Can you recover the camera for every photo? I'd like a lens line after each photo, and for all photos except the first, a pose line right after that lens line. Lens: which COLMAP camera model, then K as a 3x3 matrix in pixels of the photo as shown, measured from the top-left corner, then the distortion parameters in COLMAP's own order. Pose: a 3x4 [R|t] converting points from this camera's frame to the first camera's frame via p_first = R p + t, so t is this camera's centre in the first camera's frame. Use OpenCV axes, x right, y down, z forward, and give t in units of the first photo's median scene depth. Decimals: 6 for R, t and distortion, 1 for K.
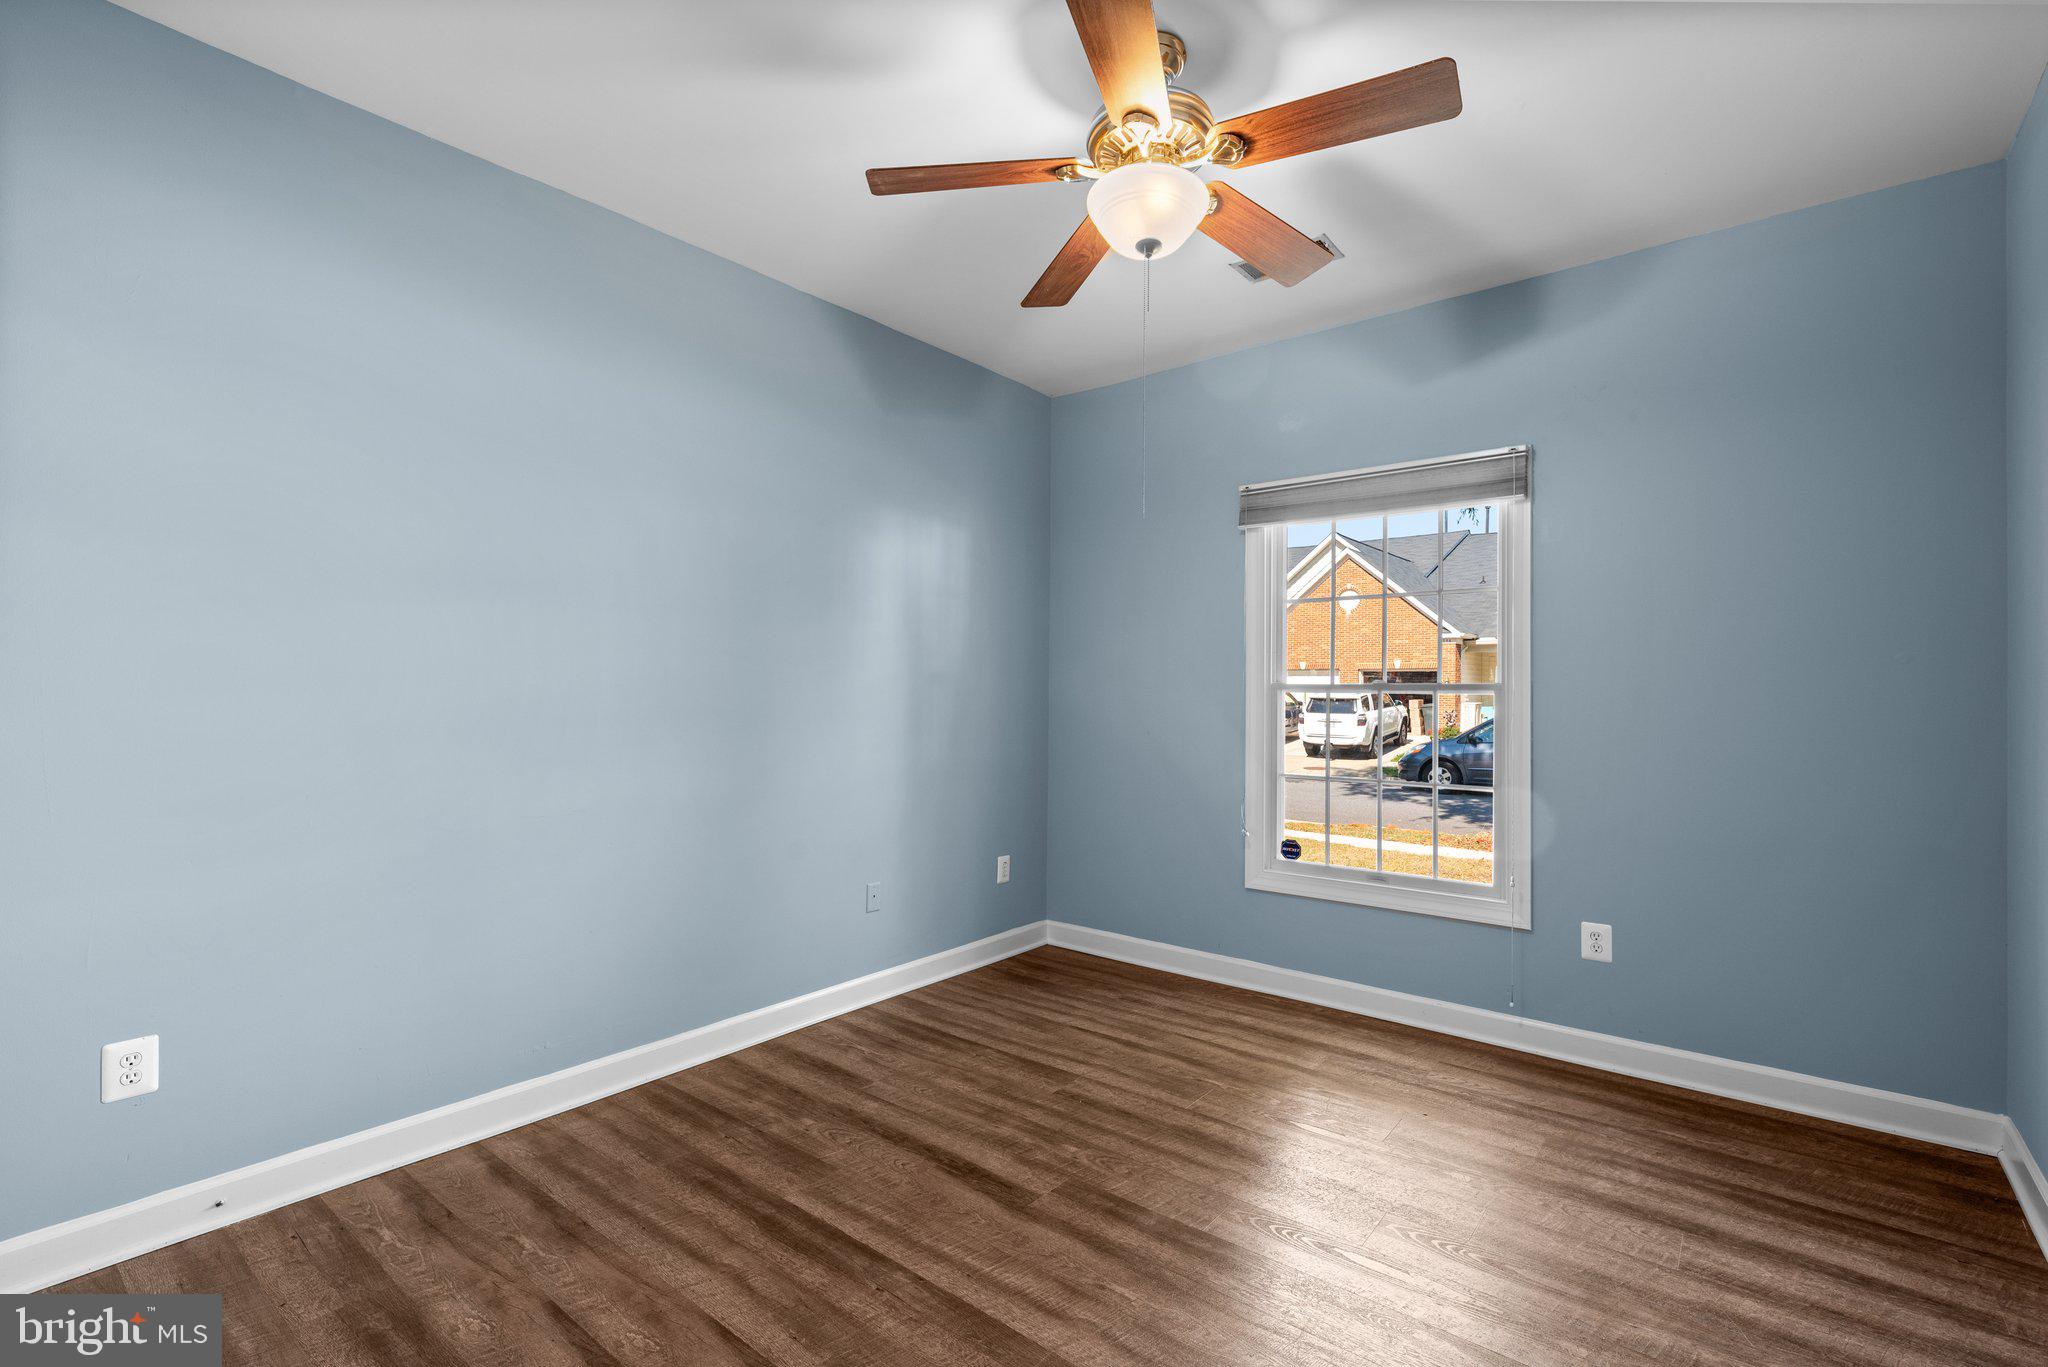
lens RADIAL K [[919.0, 0, 1027.5], [0, 919.0, 681.6], [0, 0, 1]] dist [0.003449, -0.000294]
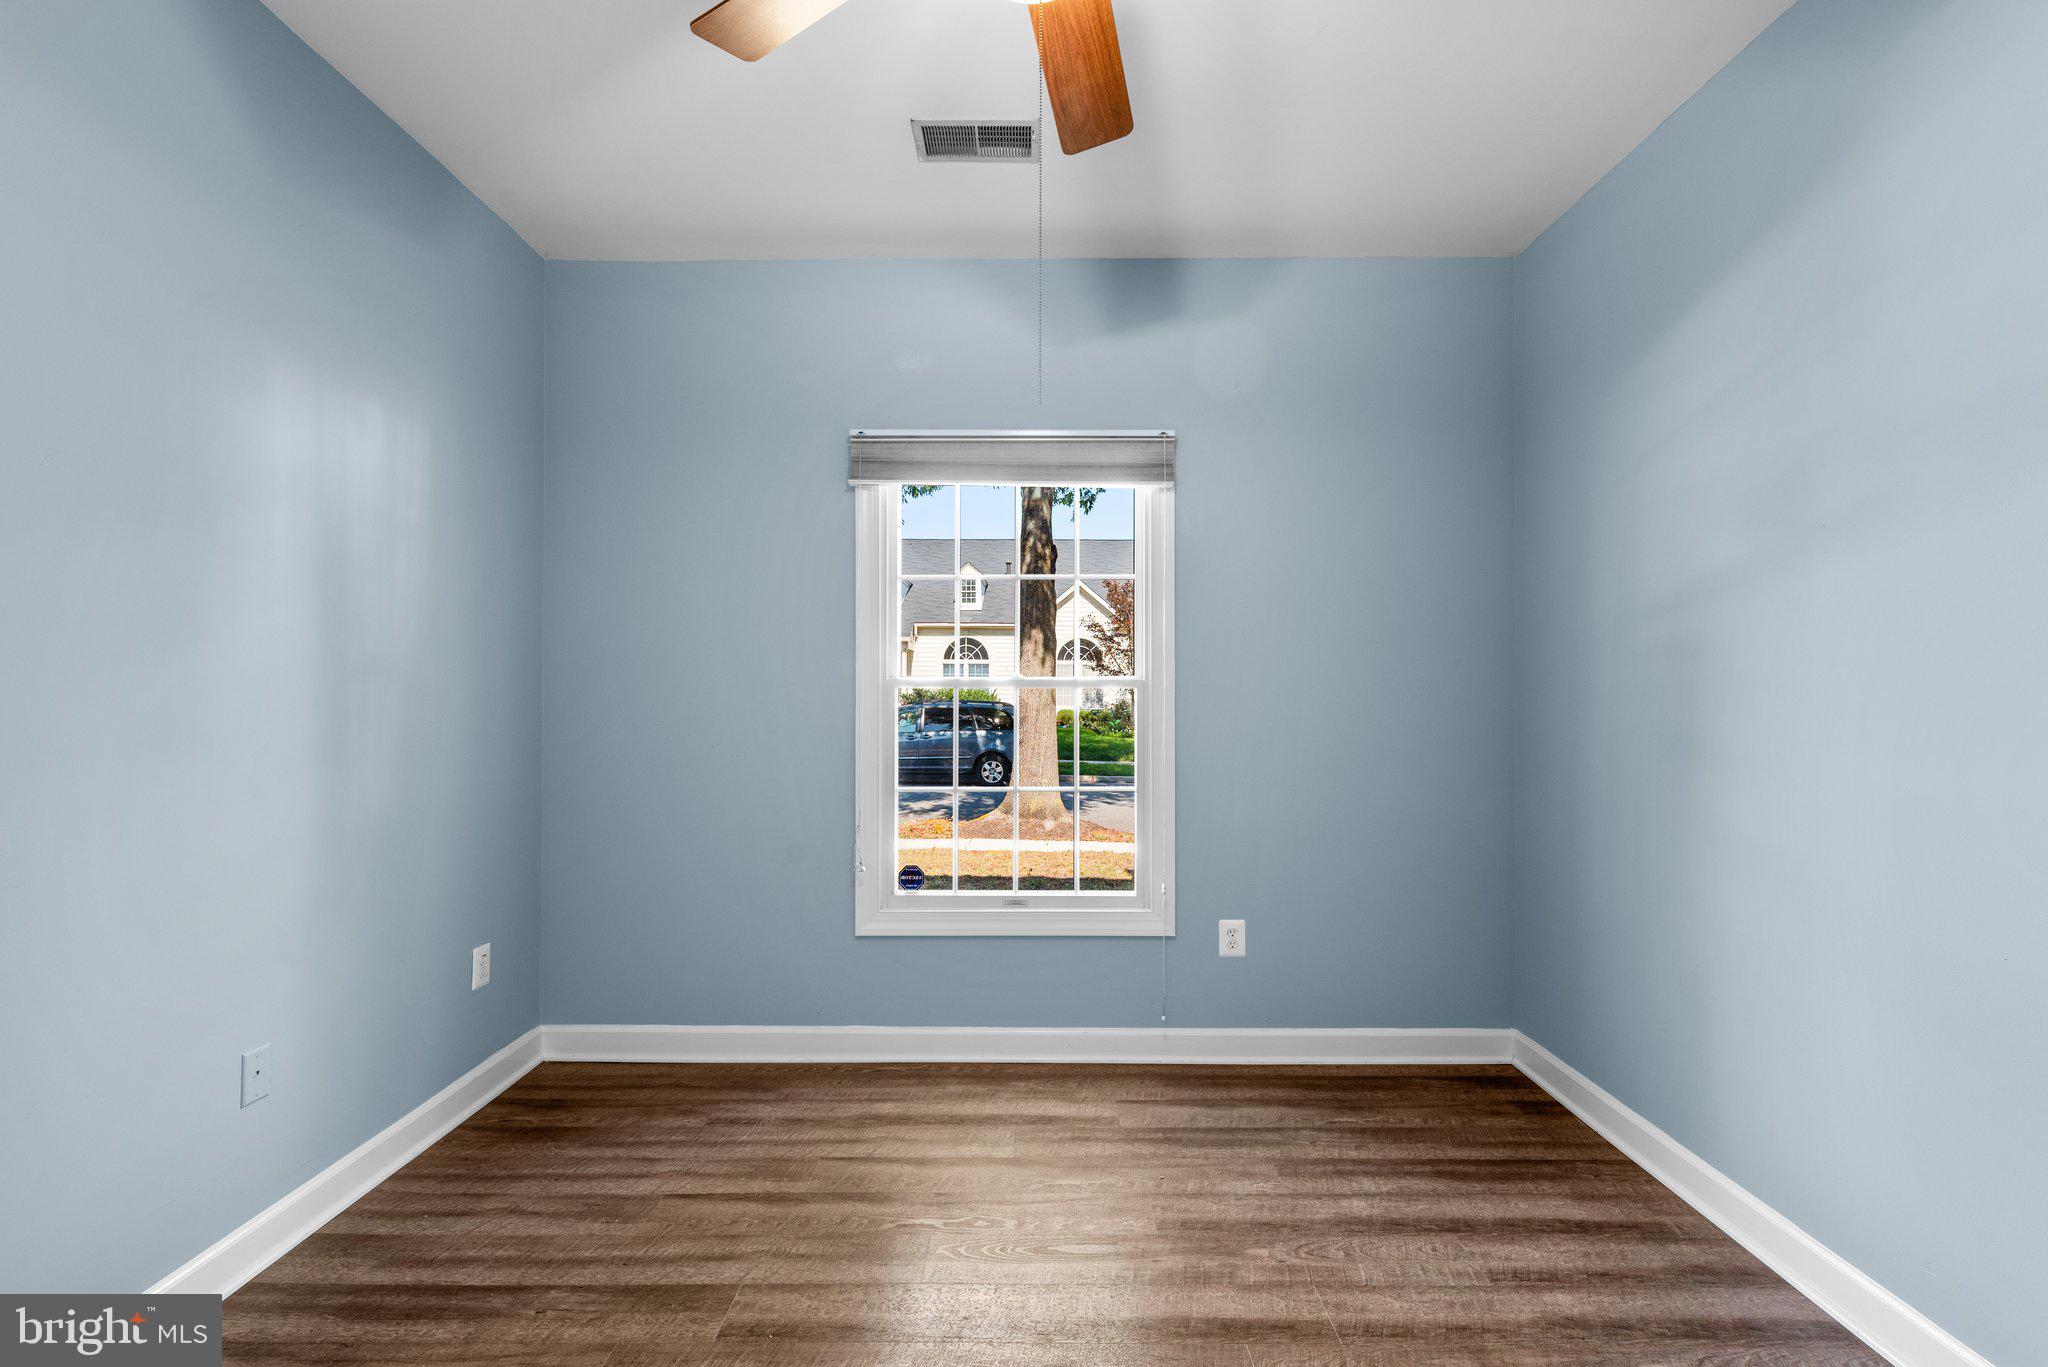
lens RADIAL K [[919.0, 0, 1025.8], [0, 919.0, 688.8], [0, 0, 1]] dist [0.003449, -0.000294]
pose [[0.782939, -0.002455, 0.622094, -0.165800], [-0.002497, 0.999972, 0.007089, 0.005064], [-0.622093, -0.007104, 0.782911, 0.333233]]
